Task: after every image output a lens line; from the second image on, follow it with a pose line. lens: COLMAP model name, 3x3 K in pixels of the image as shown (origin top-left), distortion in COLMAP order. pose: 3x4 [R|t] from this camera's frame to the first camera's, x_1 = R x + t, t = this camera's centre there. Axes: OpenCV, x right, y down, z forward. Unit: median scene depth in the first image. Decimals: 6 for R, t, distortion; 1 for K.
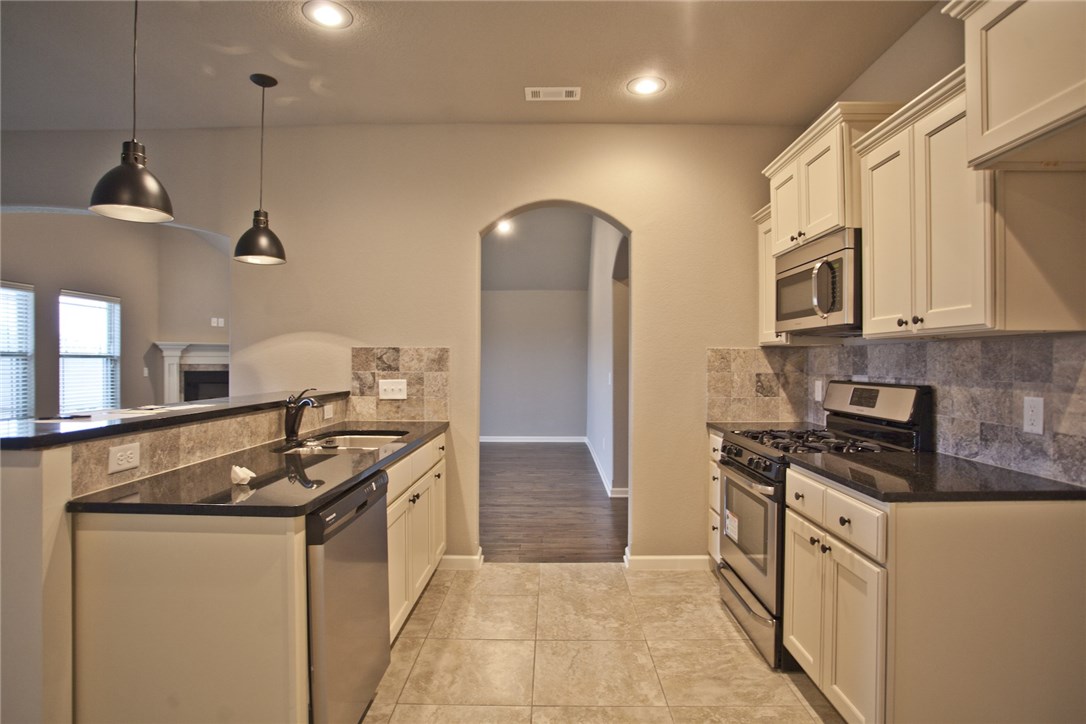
lens RADIAL K [[566.5, 0, 543.0], [0, 566.5, 362.0], [0, 0, 1]] dist [-0.076387, 0.038712]
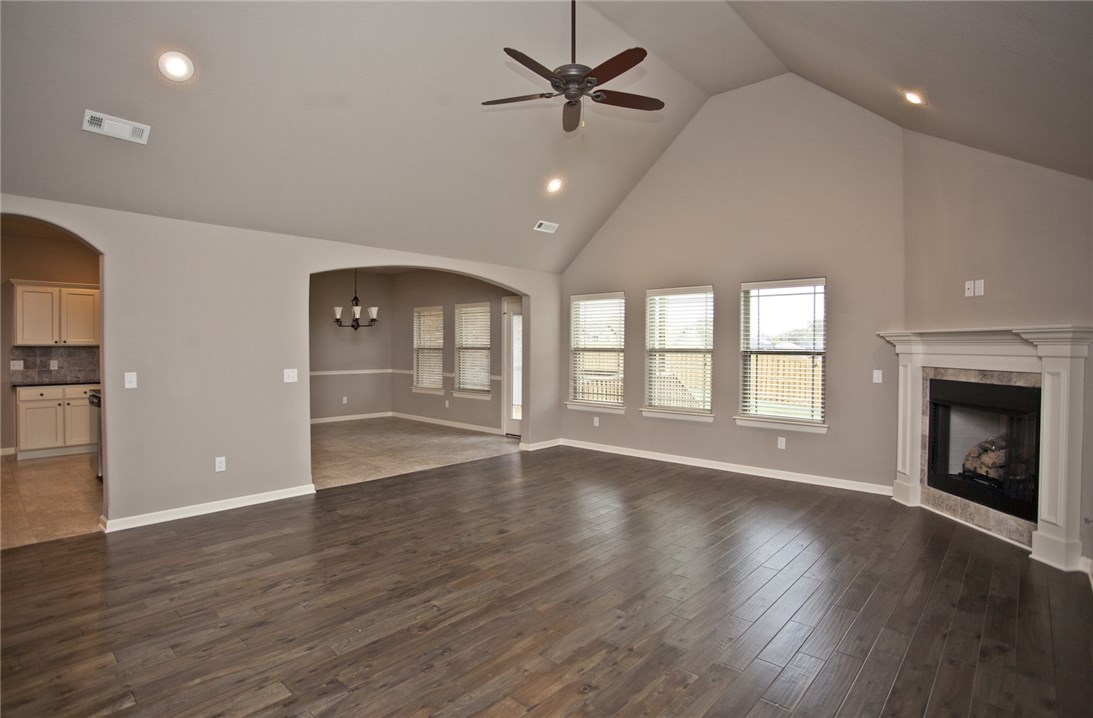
lens RADIAL K [[553.3, 0, 551.8], [0, 553.3, 353.1], [0, 0, 1]] dist [-0.073174, 0.026032]
pose [[-0.658427, 0.004011, -0.752634, 0.118113], [-0.007577, 0.999900, 0.011957, -0.037838], [0.752607, 0.013575, -0.658330, 2.751060]]
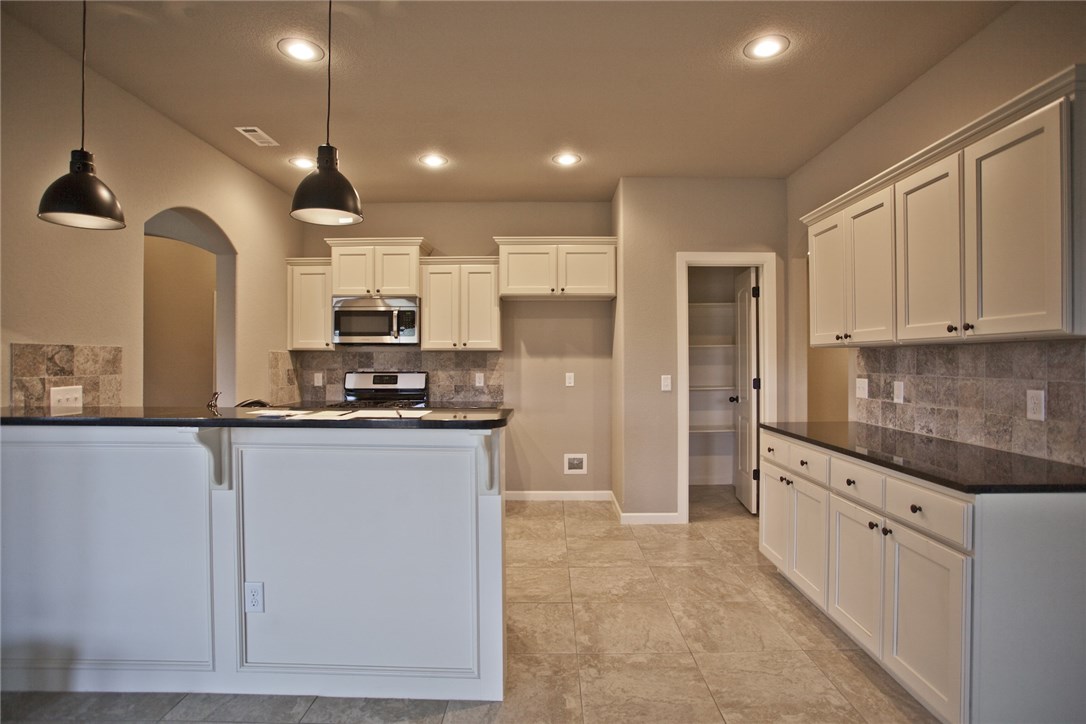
lens RADIAL K [[549.2, 0, 546.0], [0, 549.2, 361.6], [0, 0, 1]] dist [-0.077534, 0.034883]
pose [[-0.005403, -0.005294, 0.999971, -1.086019], [0.001821, 0.999984, 0.005303, -0.006091], [-0.999984, 0.001849, -0.005393, 0.379465]]
